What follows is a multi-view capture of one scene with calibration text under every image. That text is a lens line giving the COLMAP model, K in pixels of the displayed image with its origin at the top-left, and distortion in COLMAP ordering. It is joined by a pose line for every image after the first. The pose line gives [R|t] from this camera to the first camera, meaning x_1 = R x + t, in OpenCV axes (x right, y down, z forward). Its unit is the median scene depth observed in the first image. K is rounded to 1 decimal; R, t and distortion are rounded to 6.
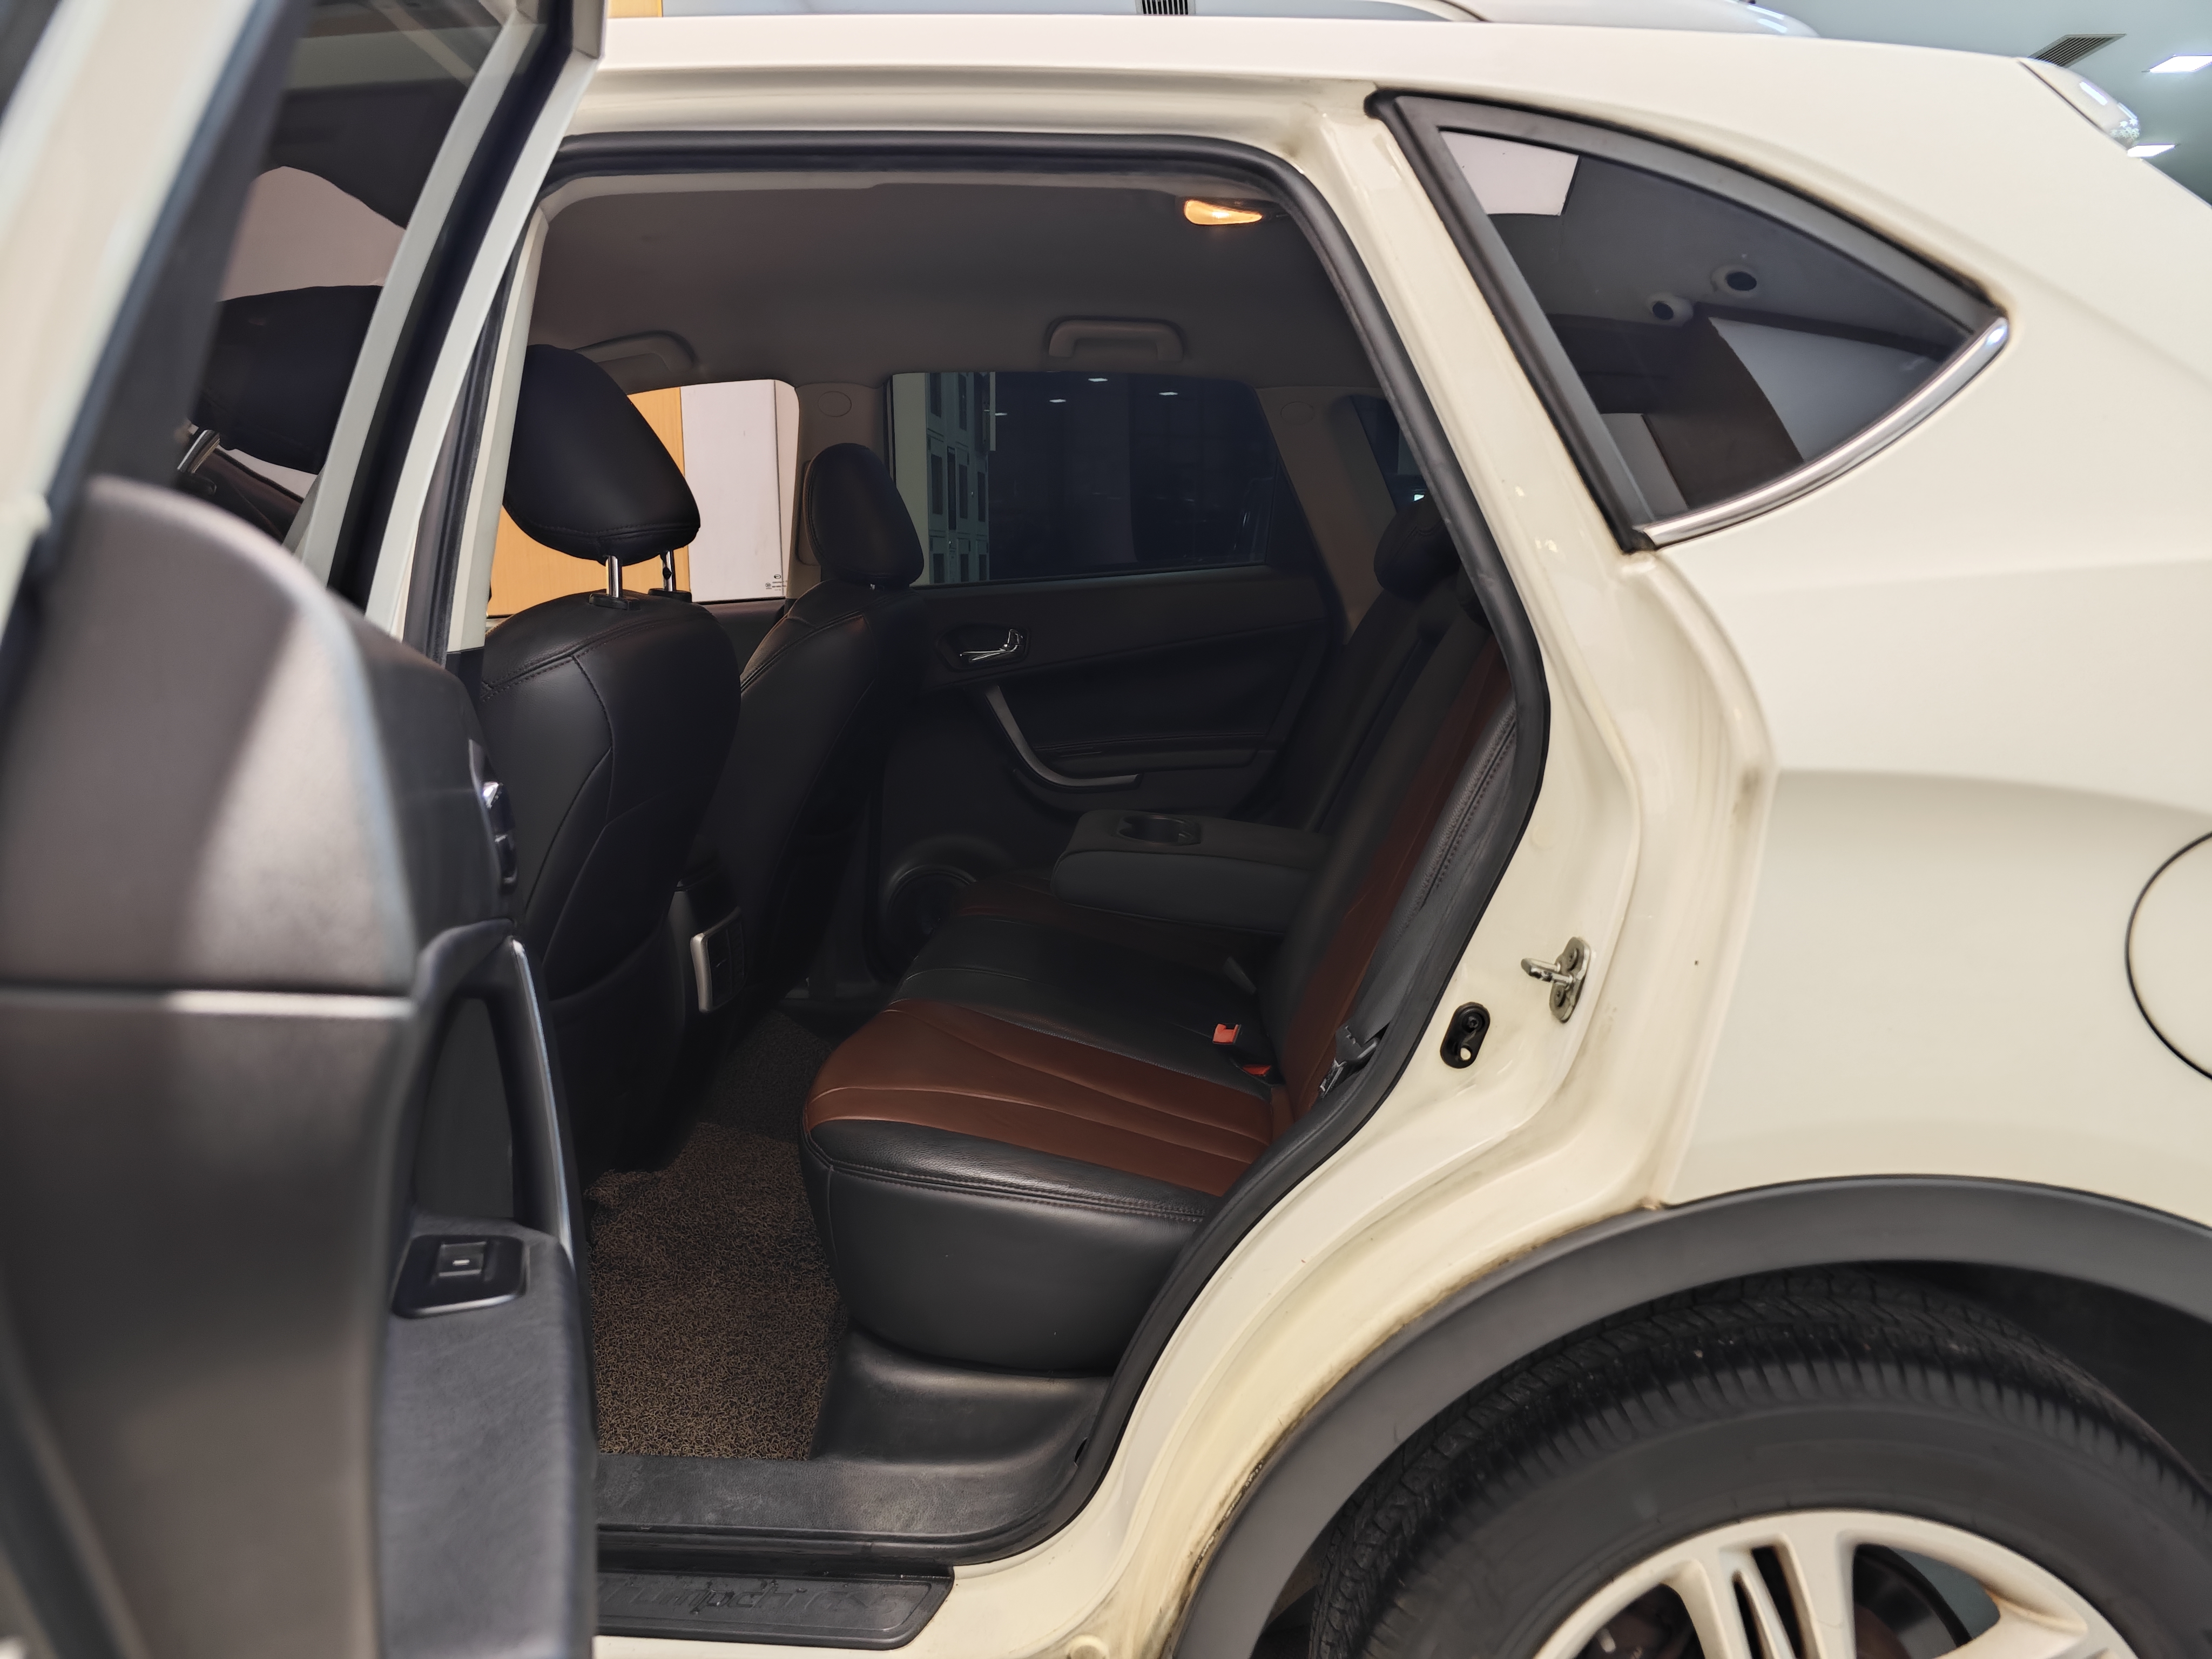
lens RADIAL K [[1439.3, 0, 1106.0], [0, 1439.3, 829.5], [0, 0, 1]] dist [0.006024, 0.001427]
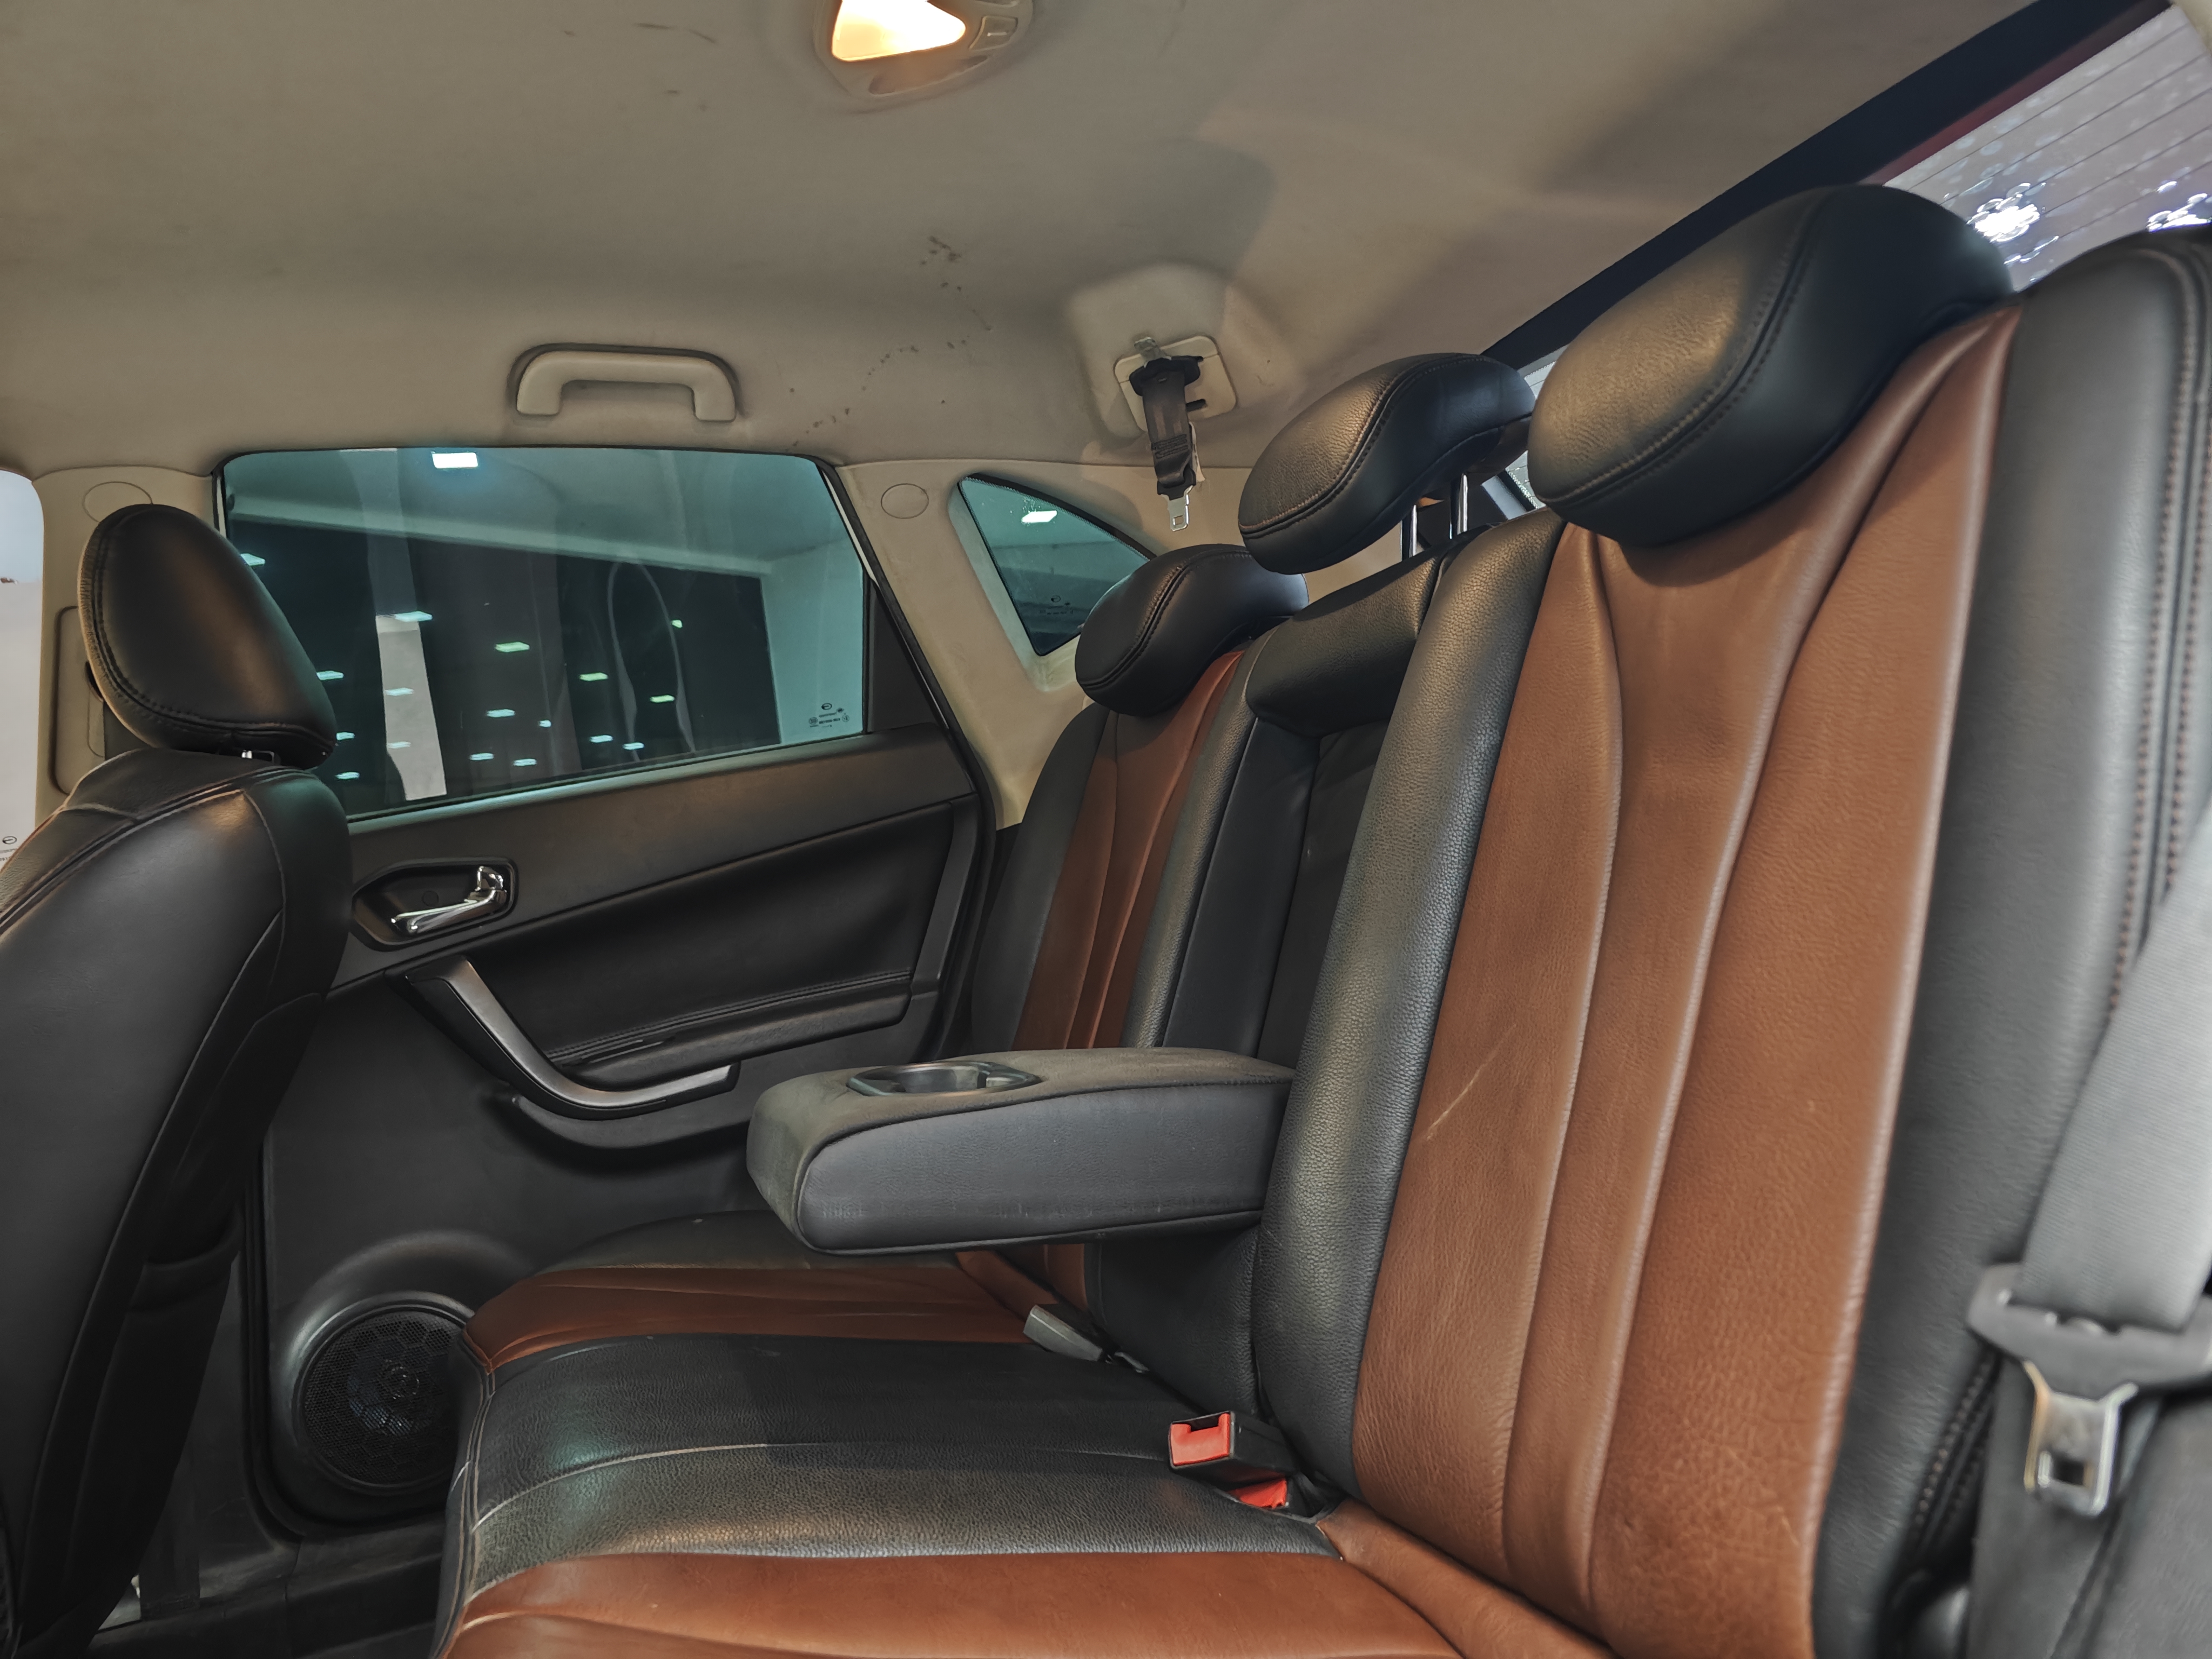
lens RADIAL K [[1439.3, 0, 1106.0], [0, 1439.3, 829.5], [0, 0, 1]] dist [0.006024, 0.001427]
pose [[0.885437, -0.105480, 0.452631, -0.106422], [0.212861, 0.957792, -0.193198, 0.018970], [-0.413148, 0.267412, 0.870517, 0.362196]]
